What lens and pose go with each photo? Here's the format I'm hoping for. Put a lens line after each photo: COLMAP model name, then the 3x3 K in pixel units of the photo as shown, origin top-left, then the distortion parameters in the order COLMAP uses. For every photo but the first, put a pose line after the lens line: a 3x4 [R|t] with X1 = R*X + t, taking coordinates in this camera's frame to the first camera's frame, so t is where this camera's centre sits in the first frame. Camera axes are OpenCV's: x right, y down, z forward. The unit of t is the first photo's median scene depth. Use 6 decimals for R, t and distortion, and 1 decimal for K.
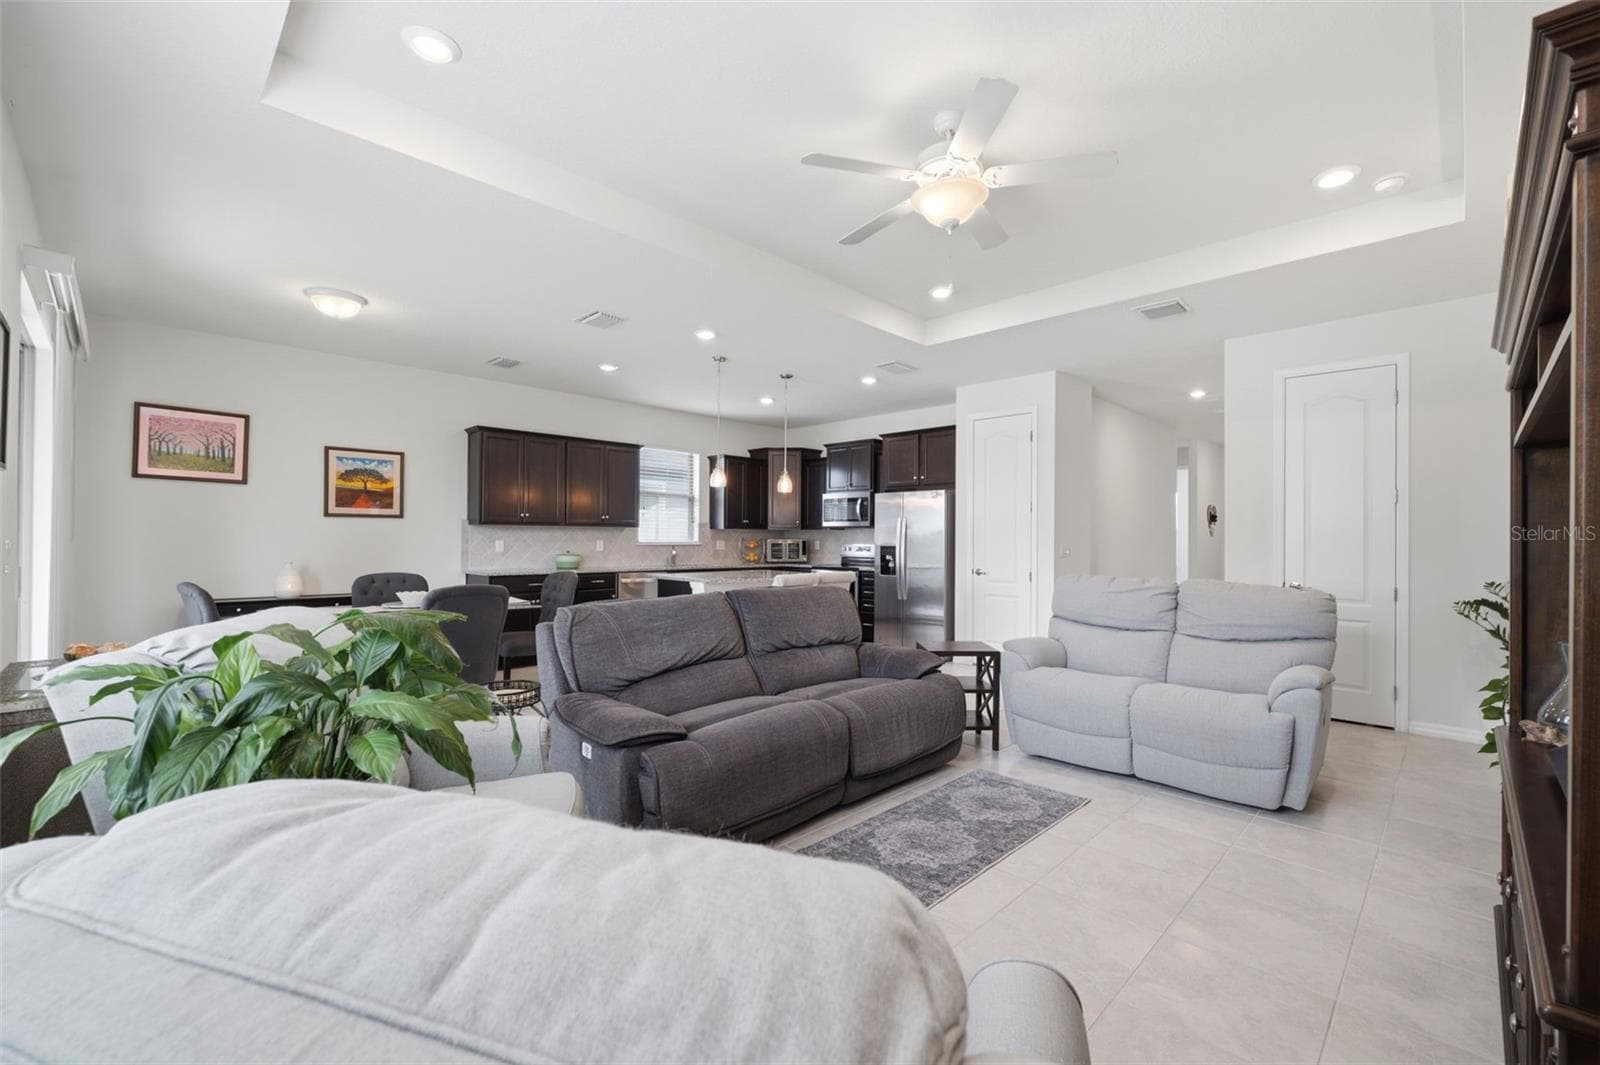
lens RADIAL K [[670.1, 0, 801.6], [0, 670.1, 534.1], [0, 0, 1]] dist [-0.001283, -0.000329]
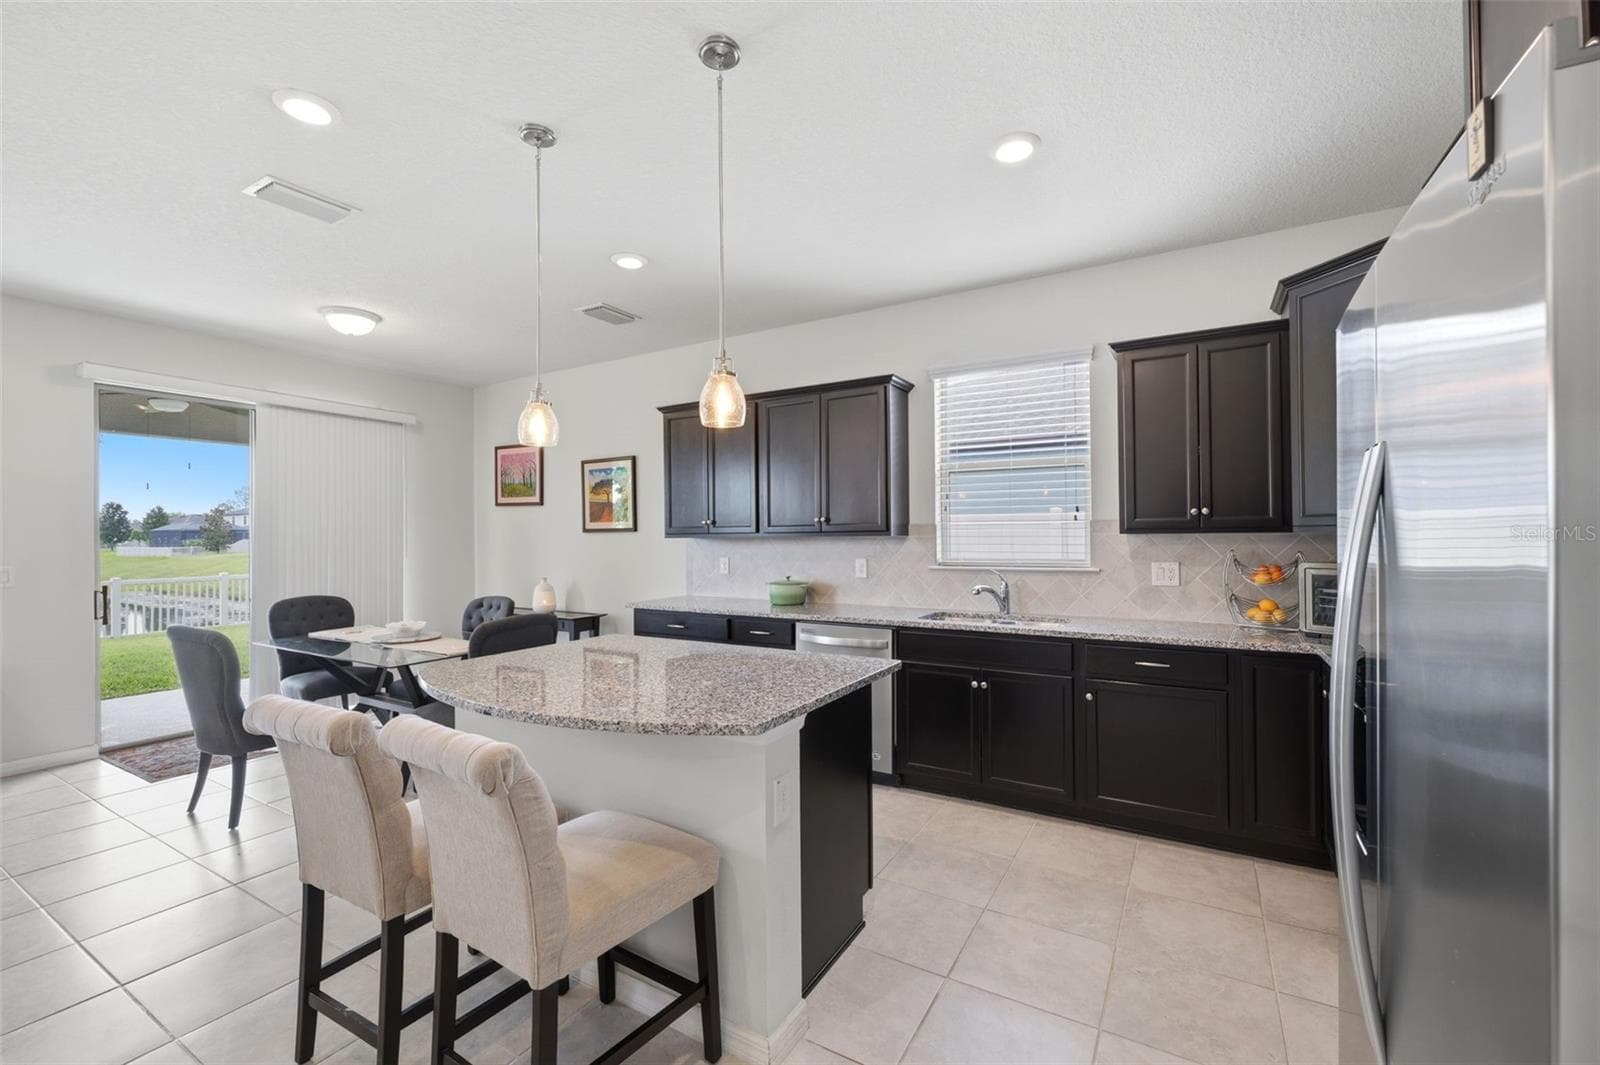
lens RADIAL K [[670.1, 0, 801.6], [0, 670.1, 534.1], [0, 0, 1]] dist [-0.001283, -0.000329]
pose [[0.244006, -0.012502, -0.969693, 0.273912], [0.015692, 0.999837, -0.008942, -0.008836], [0.969647, -0.013034, 0.244162, 0.920919]]
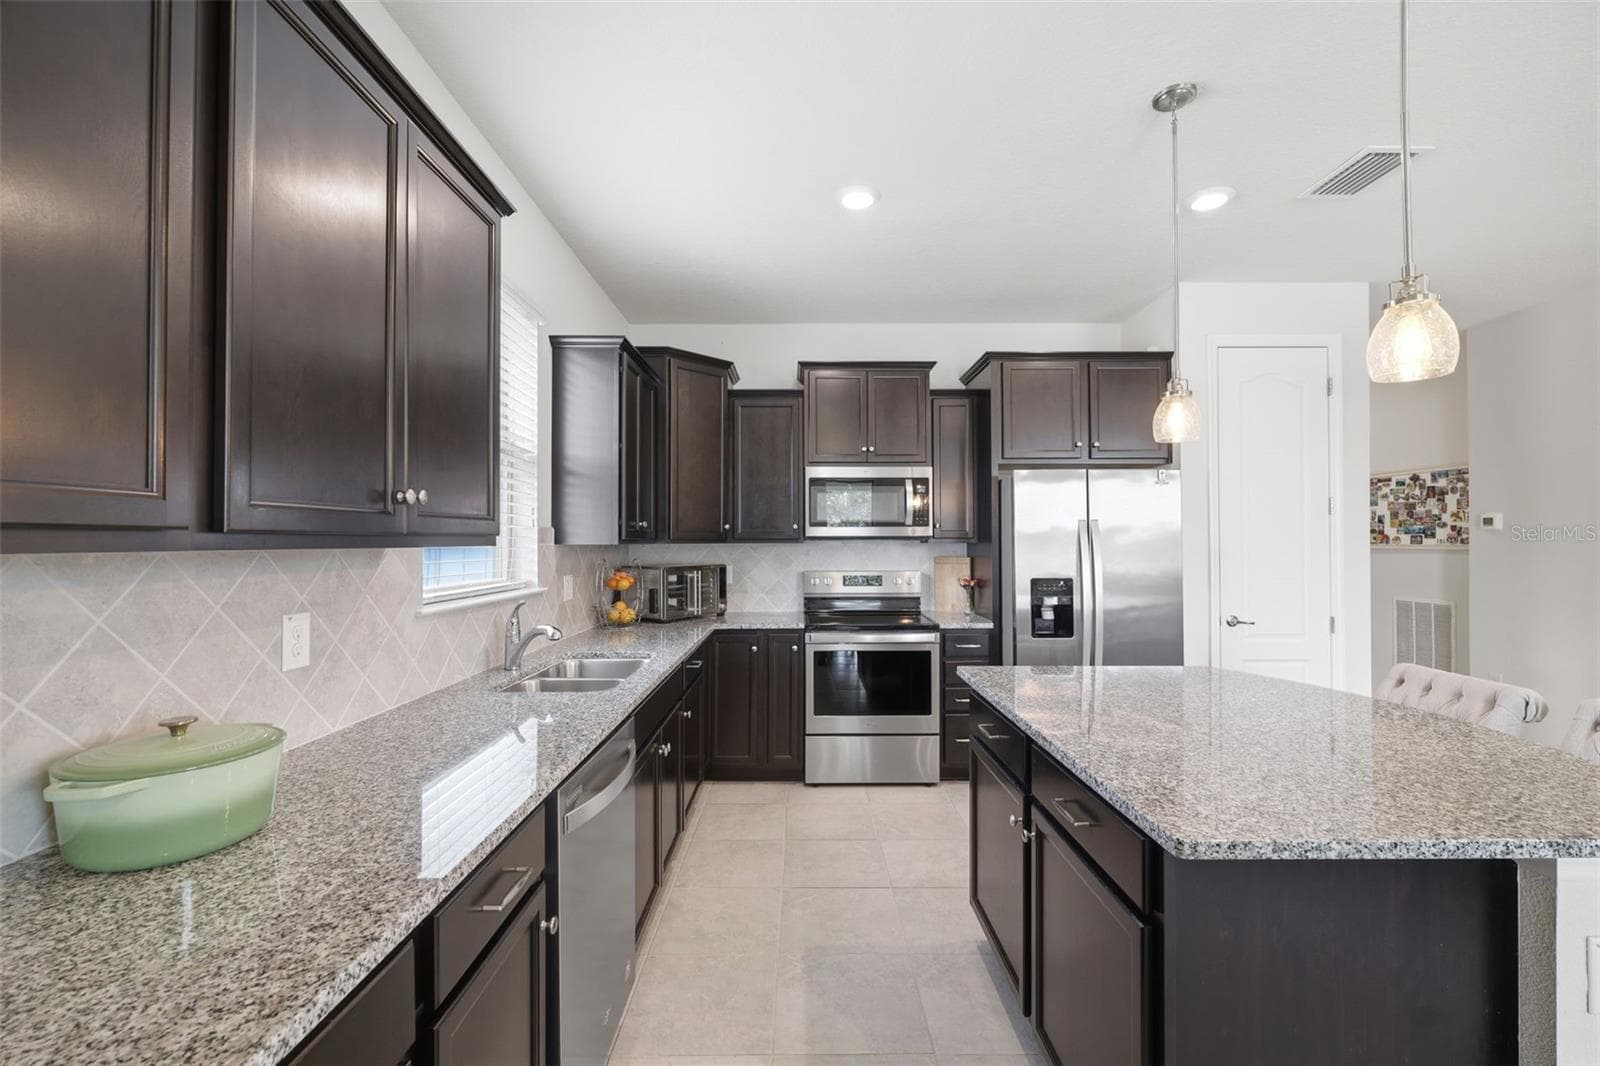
lens RADIAL K [[670.1, 0, 801.6], [0, 670.1, 534.6], [0, 0, 1]] dist [-0.001283, -0.000329]
pose [[0.706876, -0.001140, 0.707337, -0.379710], [0.003394, 0.999993, -0.001780, -0.015175], [-0.707330, 0.003659, 0.706874, 0.860113]]
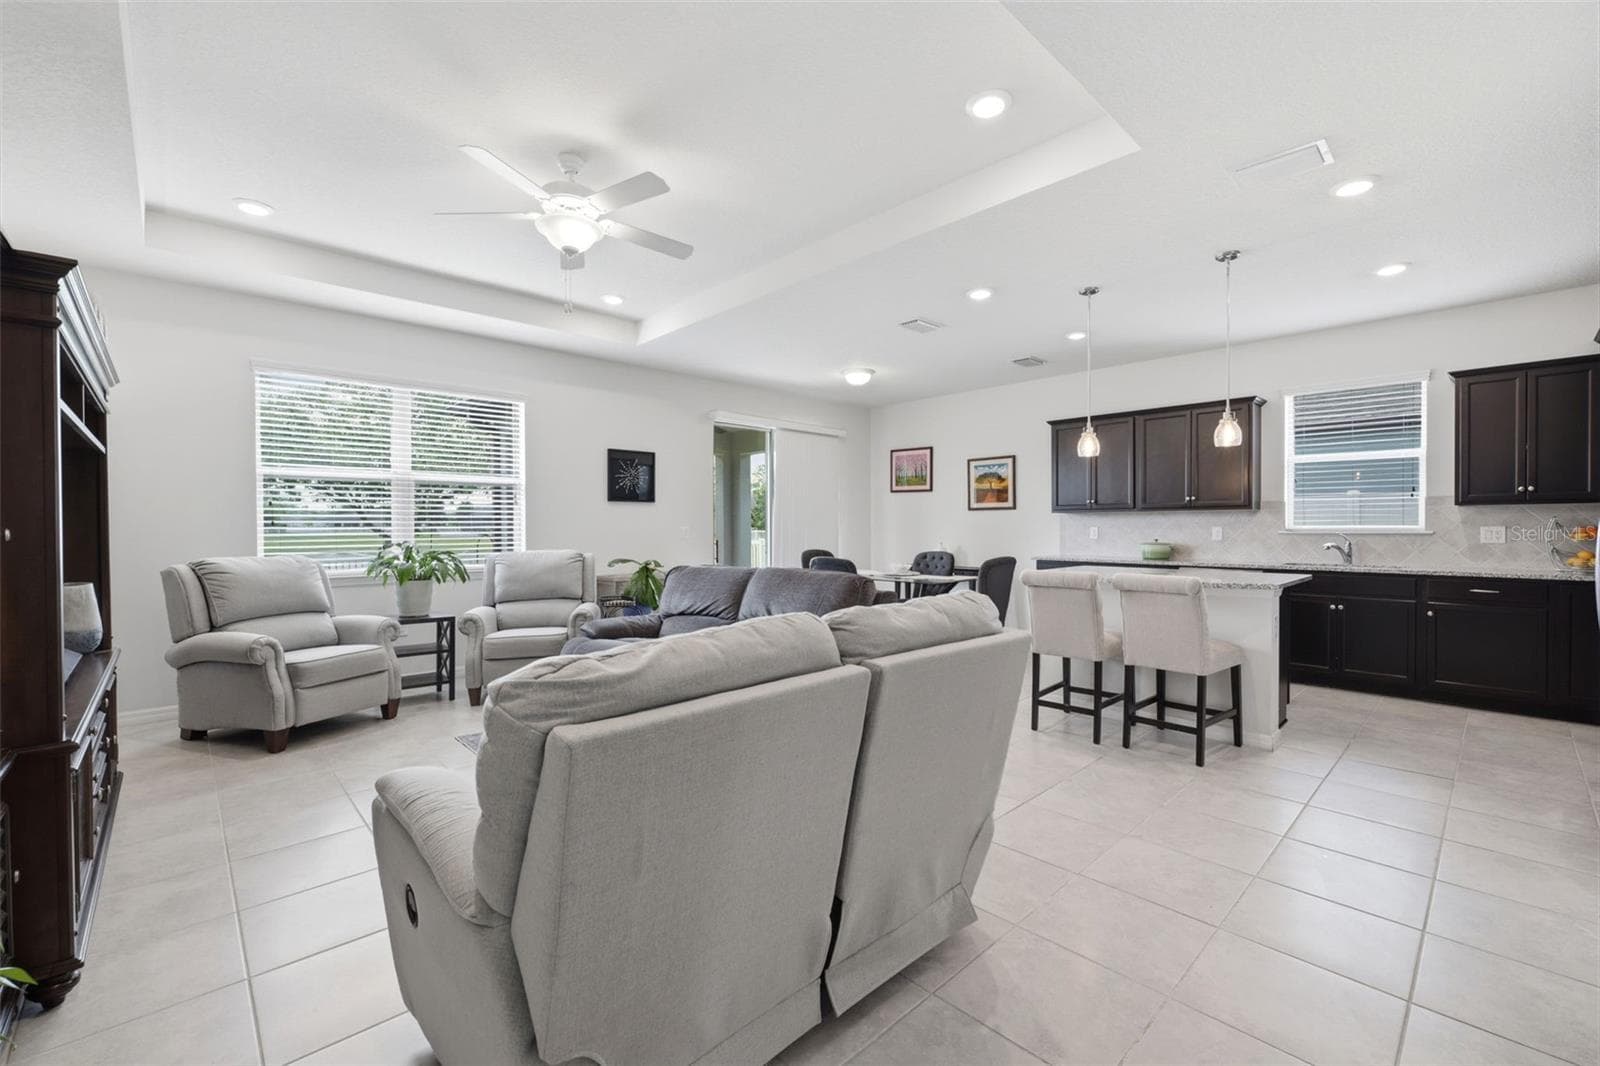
lens RADIAL K [[668.7, 0, 800.7], [0, 668.7, 535.8], [0, 0, 1]] dist [-0.002197, 0.000272]
pose [[-0.032277, 0.006956, -0.999455, 0.578273], [0.009313, 0.999934, 0.006659, 0.011187], [0.999436, -0.009093, -0.032339, 0.601847]]
